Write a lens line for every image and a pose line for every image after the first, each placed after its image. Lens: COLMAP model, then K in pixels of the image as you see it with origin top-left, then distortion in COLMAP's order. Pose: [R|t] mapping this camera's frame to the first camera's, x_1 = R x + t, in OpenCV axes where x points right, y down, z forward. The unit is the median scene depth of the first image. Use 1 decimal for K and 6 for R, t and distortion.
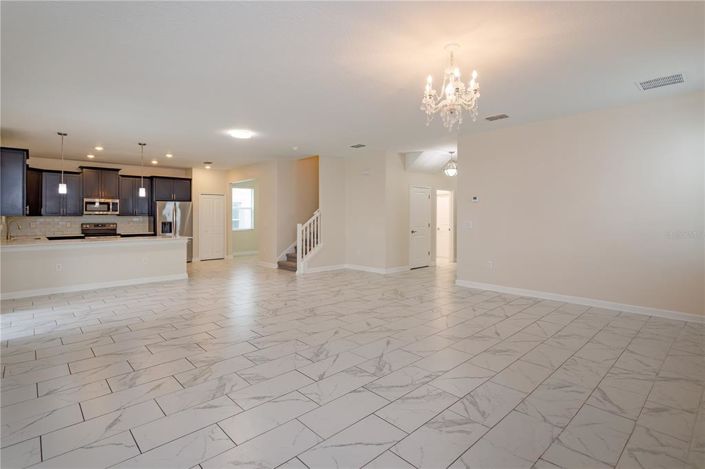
lens RADIAL K [[335.9, 0, 359.7], [0, 335.9, 214.2], [0, 0, 1]] dist [0.005816, 0.003847]
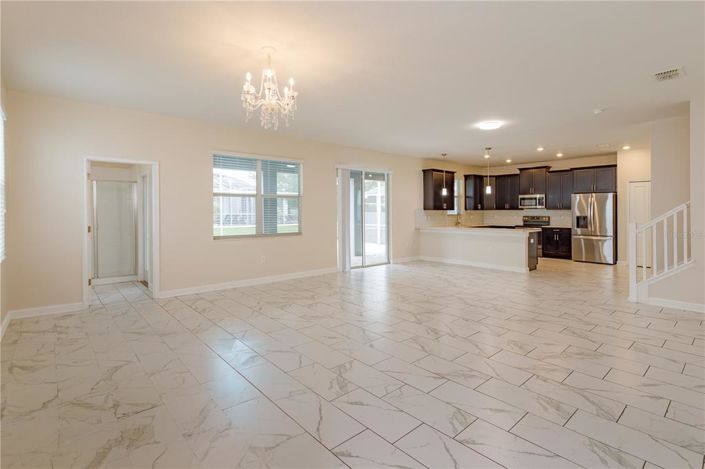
lens RADIAL K [[362.0, 0, 357.3], [0, 362.0, 210.2], [0, 0, 1]] dist [0.005244, 0.001278]
pose [[-0.052268, 0.002109, -0.998631, 0.489007], [0.009766, 0.999951, 0.001600, -0.000992], [0.998585, -0.009669, -0.052286, 0.473777]]
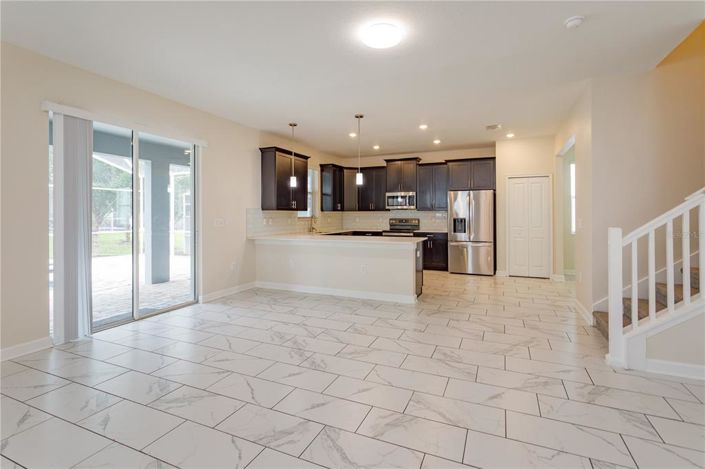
lens RADIAL K [[335.9, 0, 365.6], [0, 335.9, 214.4], [0, 0, 1]] dist [0.005816, 0.003847]
pose [[0.377334, 0.002685, -0.926073, 0.054233], [0.007955, 0.999950, 0.006141, 0.008854], [0.926043, -0.009684, 0.377294, 0.560400]]
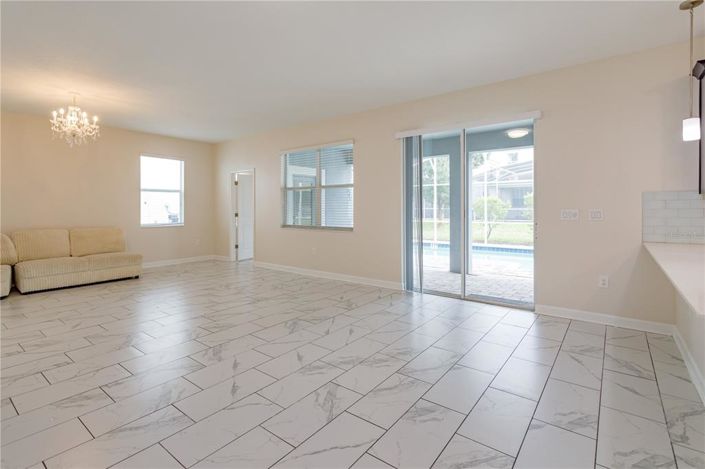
lens RADIAL K [[335.9, 0, 338.6], [0, 335.9, 217.2], [0, 0, 1]] dist [0.005816, 0.003847]
pose [[-0.995496, 0.002267, -0.094772, -0.268995], [0.001117, 0.999925, 0.012177, 0.022345], [0.094792, 0.012017, -0.995425, 0.937768]]
